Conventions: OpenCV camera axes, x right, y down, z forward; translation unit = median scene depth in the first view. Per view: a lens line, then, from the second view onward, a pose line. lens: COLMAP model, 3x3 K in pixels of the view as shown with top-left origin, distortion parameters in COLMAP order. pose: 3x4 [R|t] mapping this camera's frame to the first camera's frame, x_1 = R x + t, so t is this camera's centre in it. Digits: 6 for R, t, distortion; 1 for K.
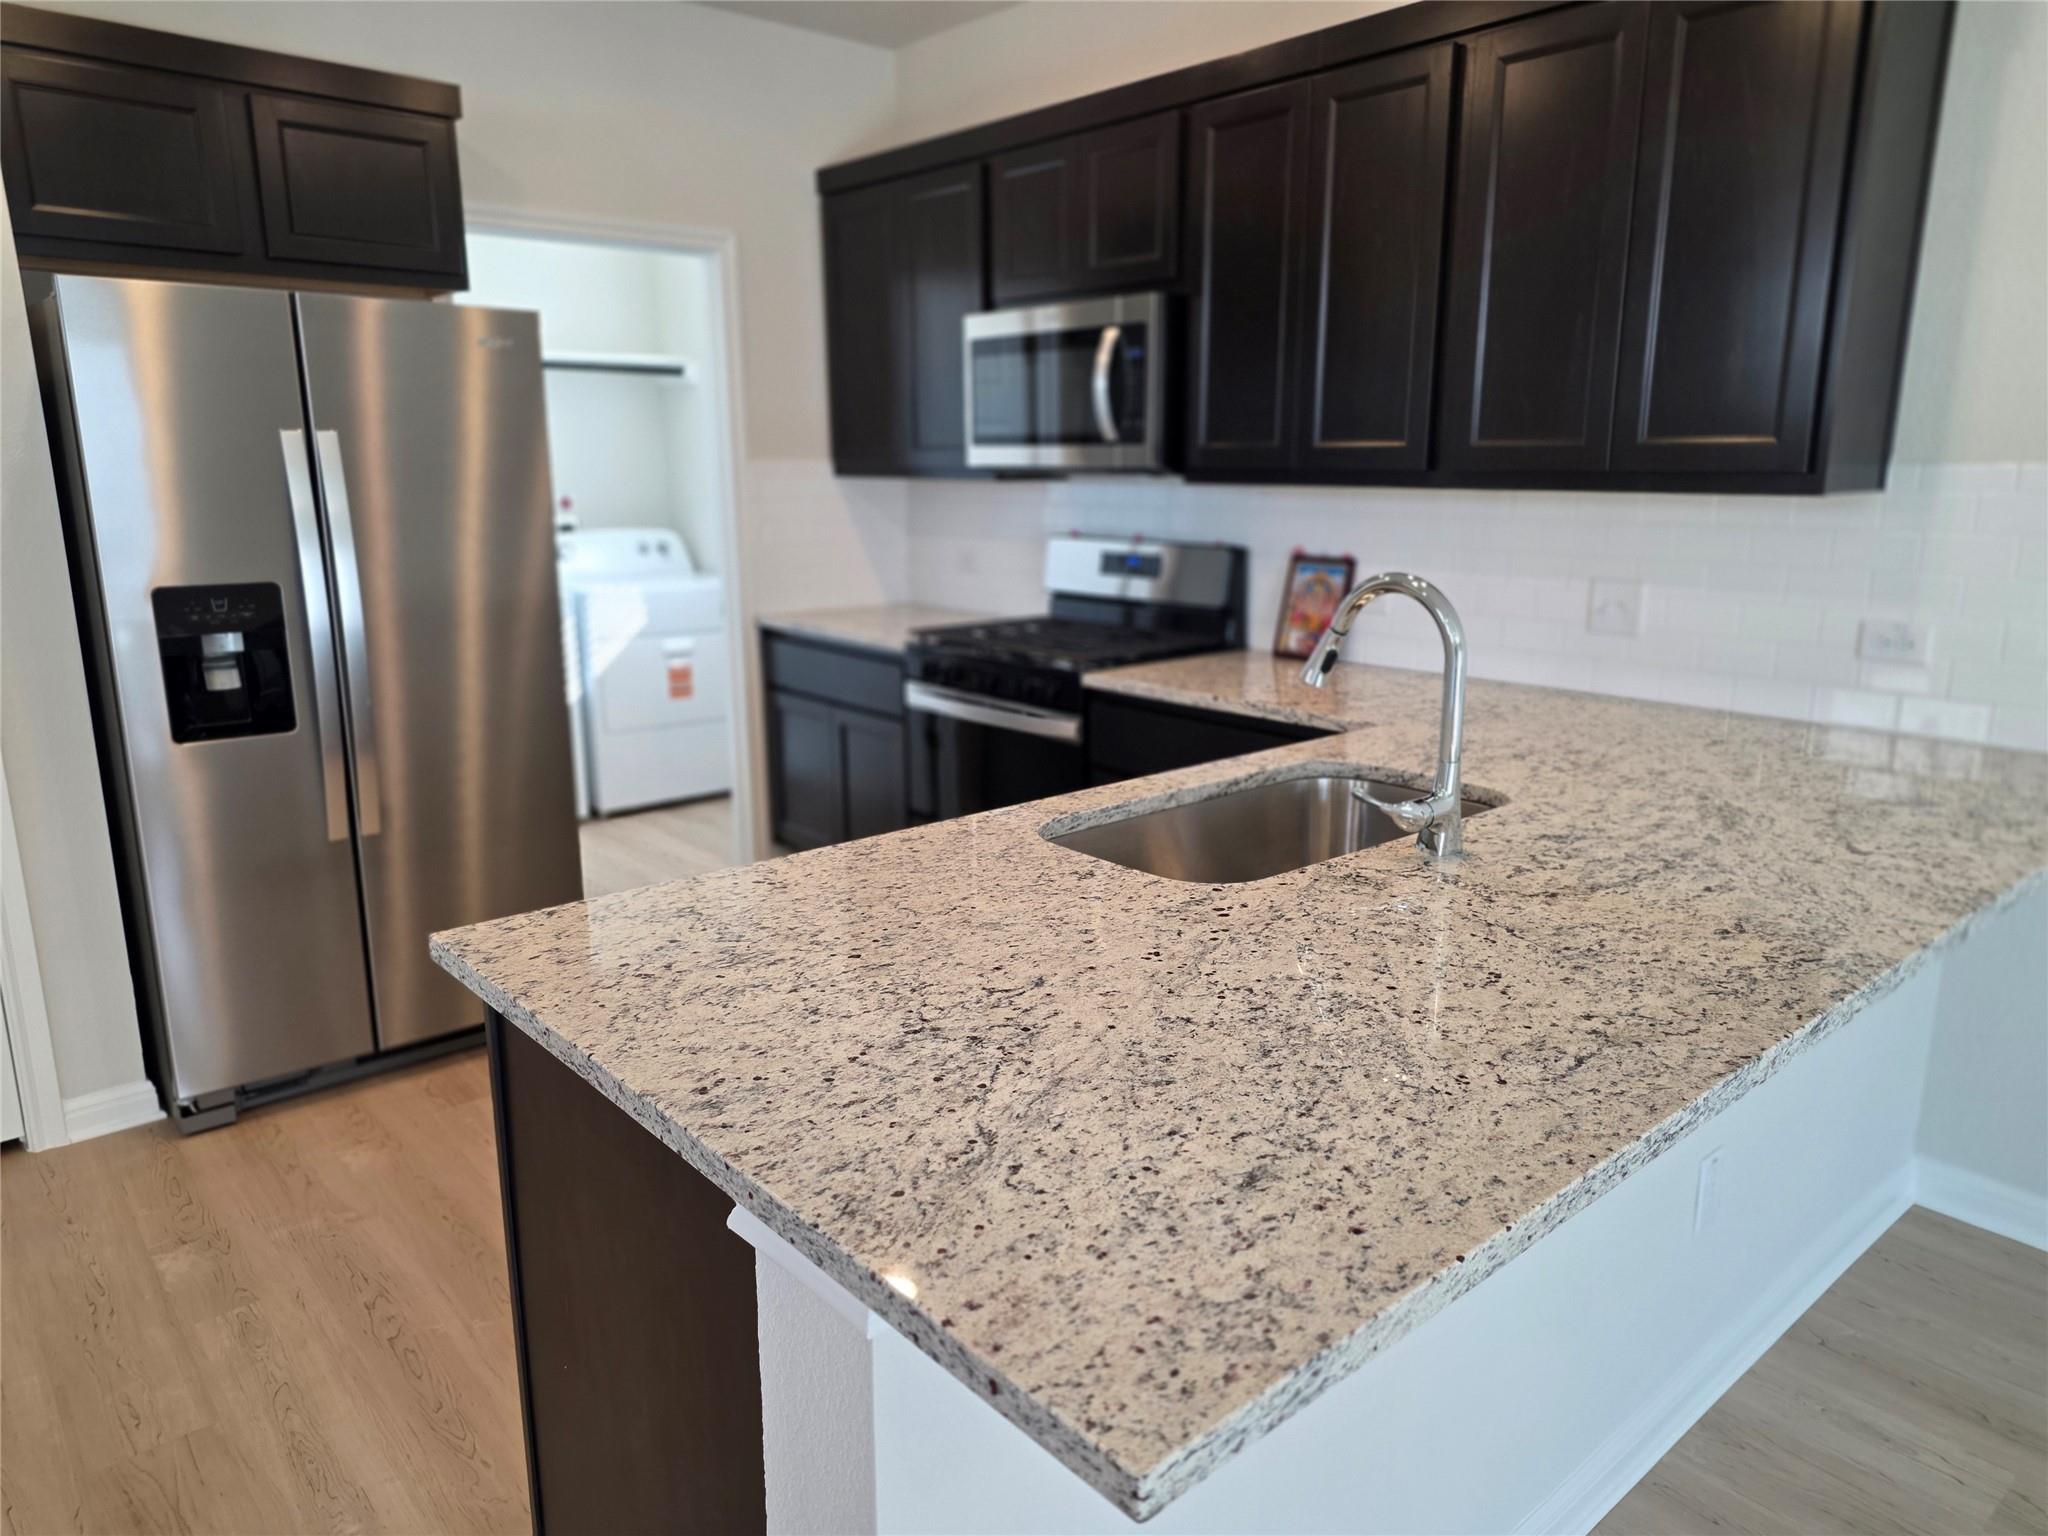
lens RADIAL K [[1353.3, 0, 1052.8], [0, 1353.3, 776.4], [0, 0, 1]] dist [0.073520, -0.050971]
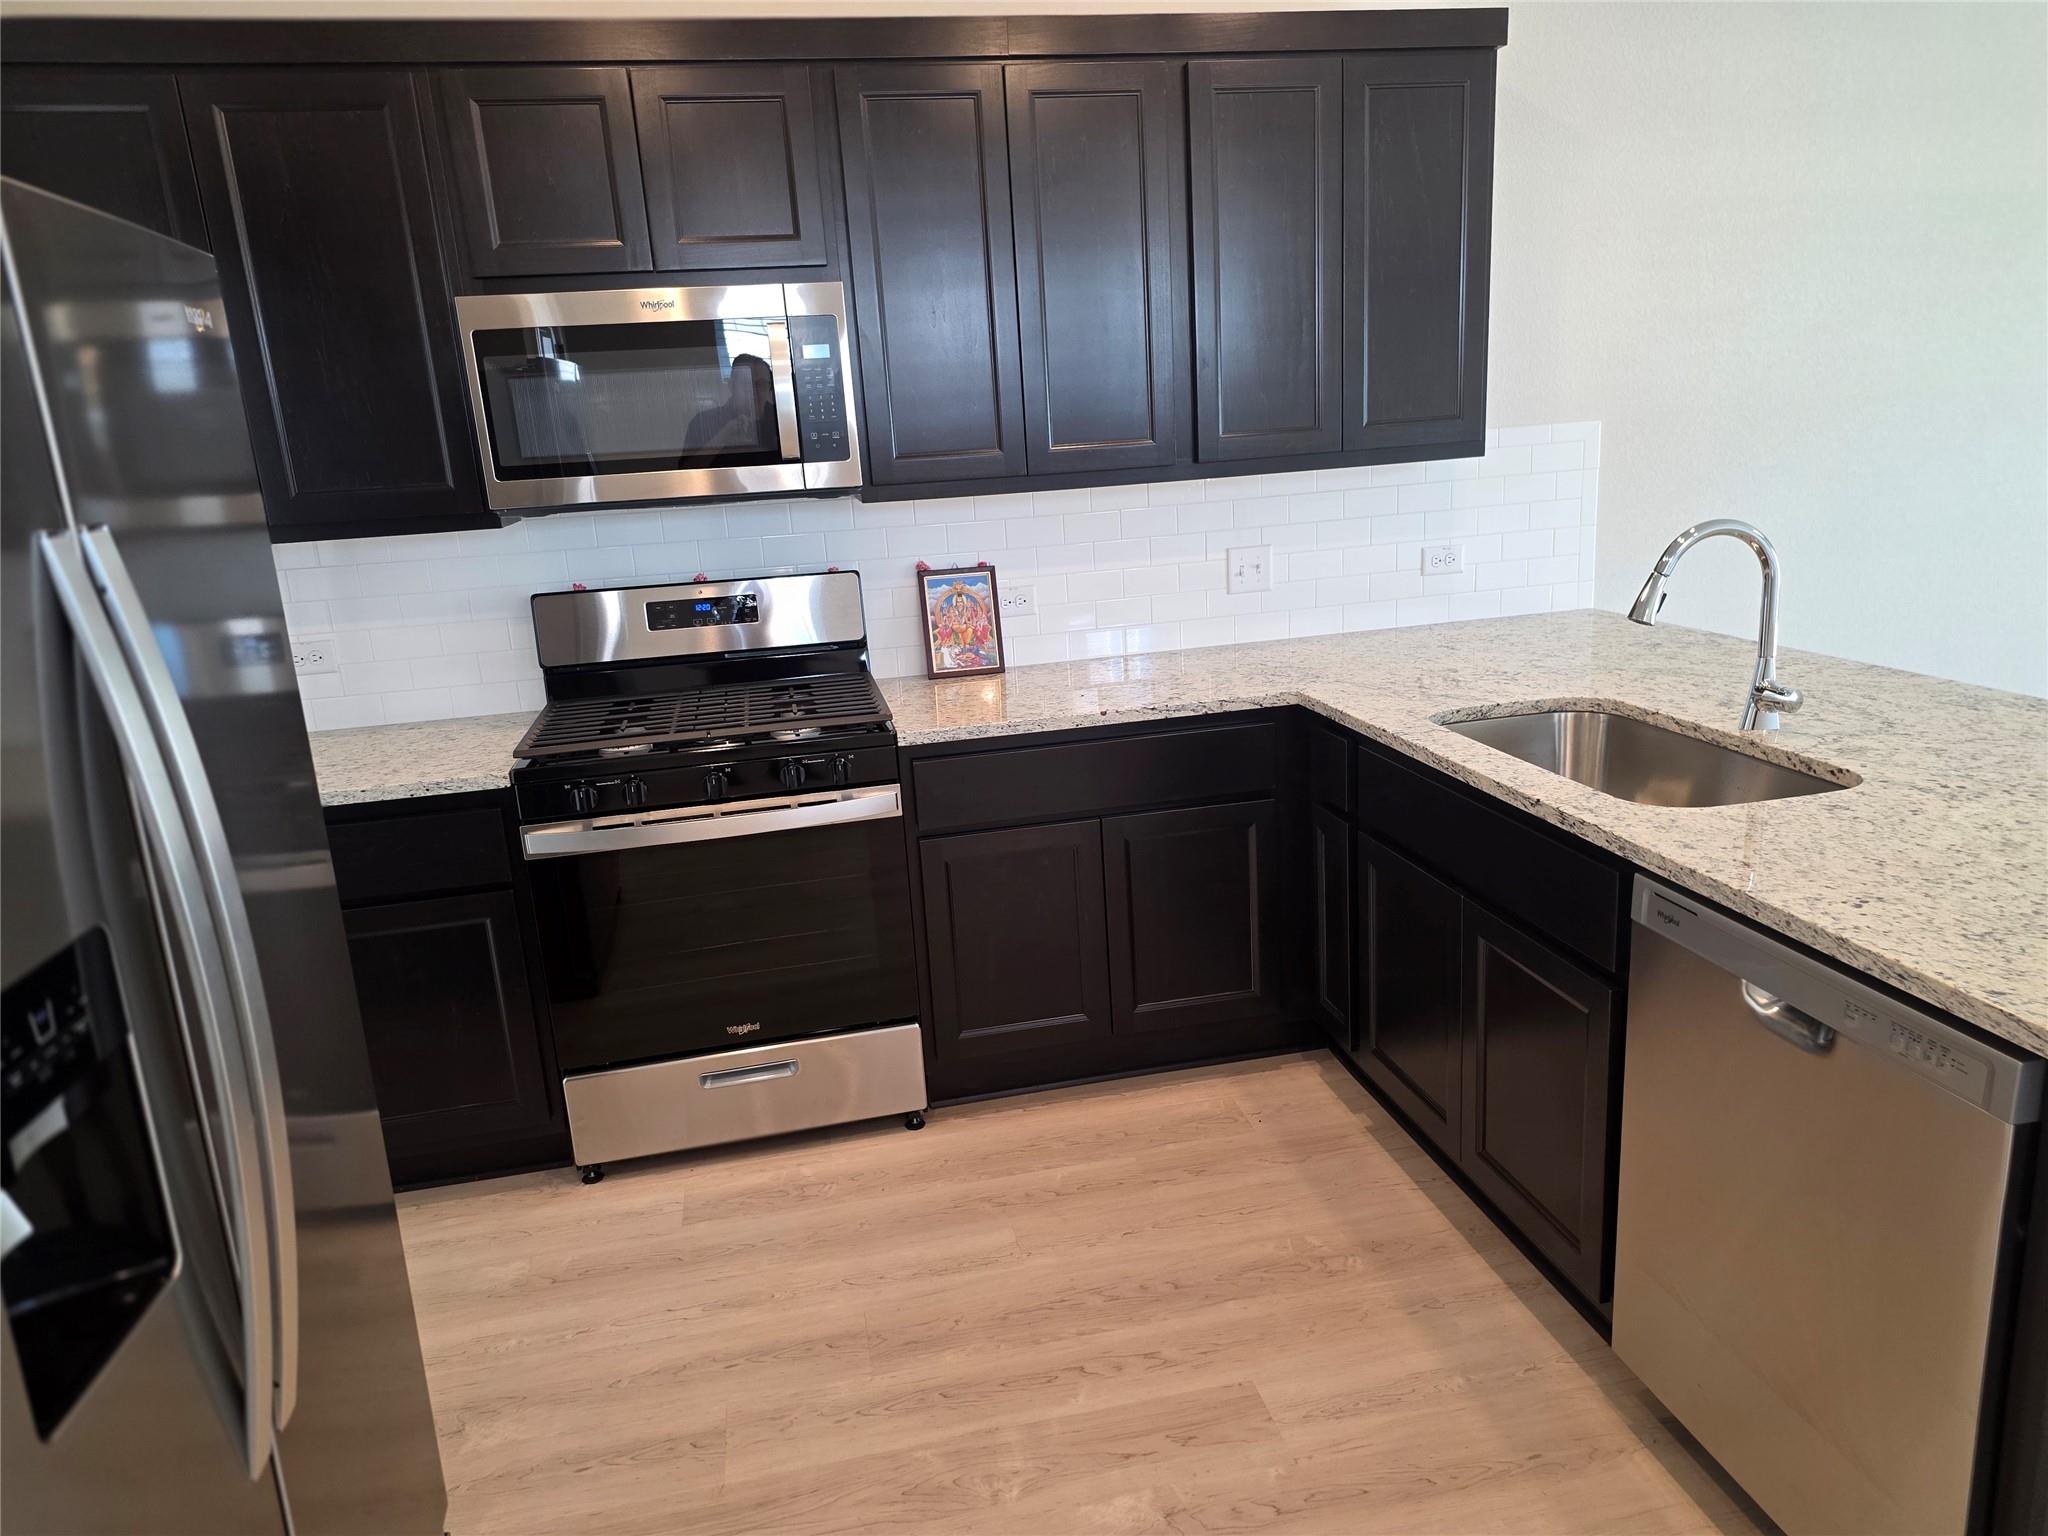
lens RADIAL K [[1353.3, 0, 1029.8], [0, 1353.3, 752.2], [0, 0, 1]] dist [0.073520, -0.050971]
pose [[0.504439, -0.235187, 0.830800, -0.610189], [0.259233, 0.959052, 0.114094, -0.132793], [-0.823614, 0.157817, 0.544751, 0.460888]]
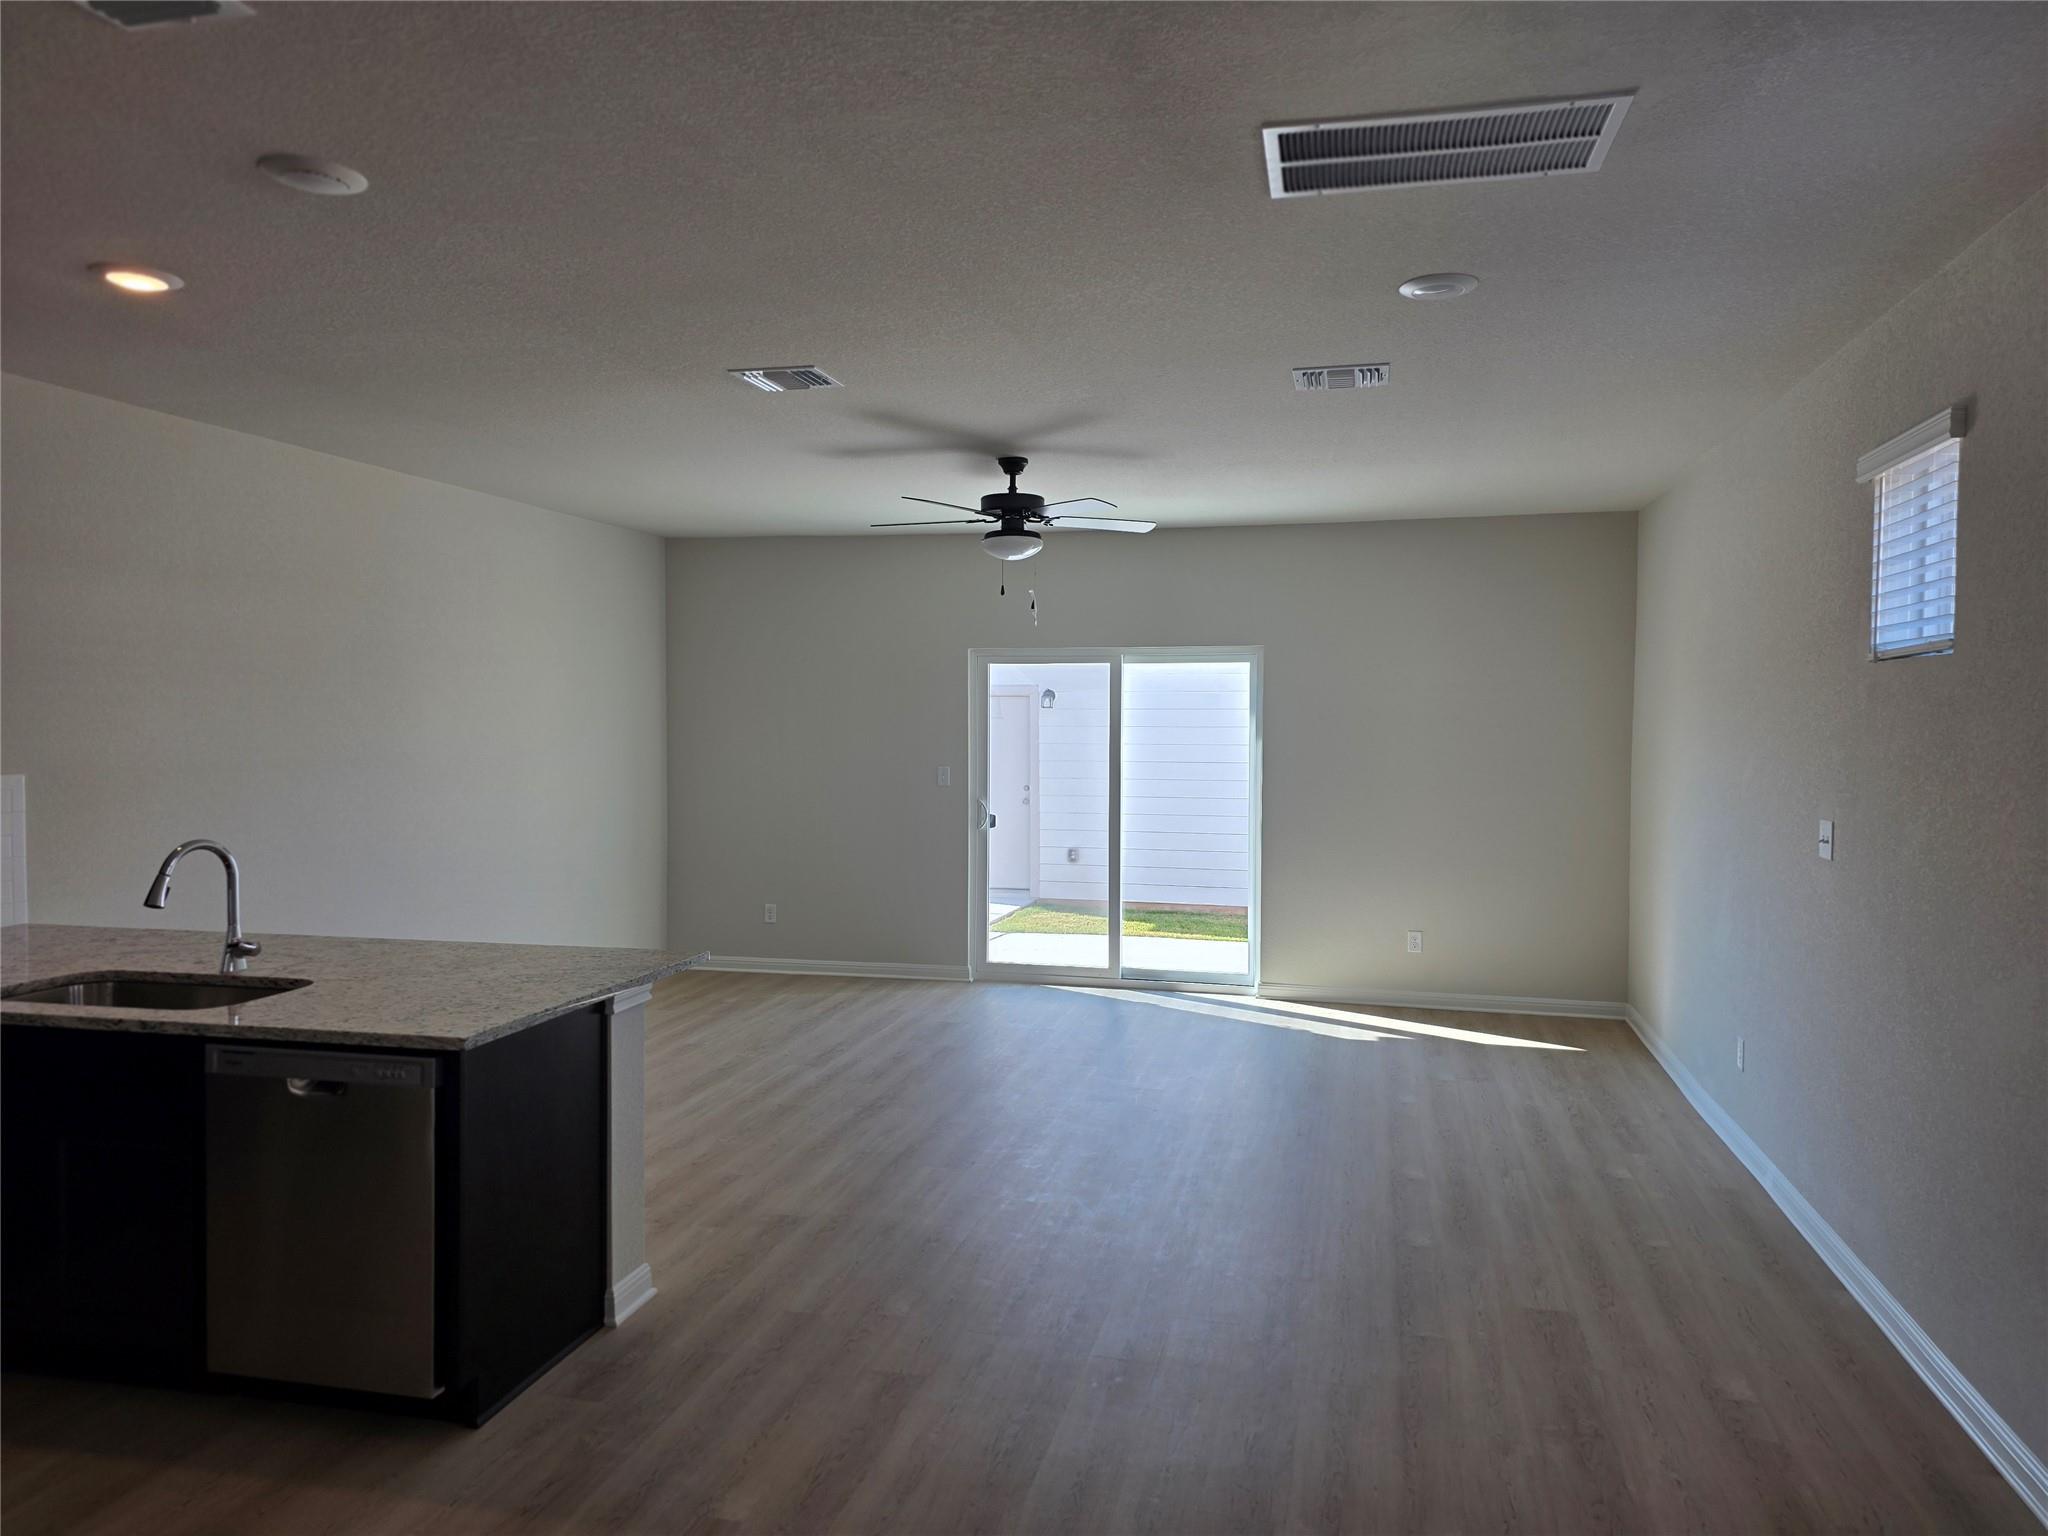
lens RADIAL K [[1353.3, 0, 1059.7], [0, 1353.3, 758.1], [0, 0, 1]] dist [0.073520, -0.050971]
pose [[-0.579196, -0.026862, 0.814745, -1.110701], [0.184727, 0.969132, 0.163273, -0.190091], [-0.793982, 0.245073, -0.556356, 0.581240]]
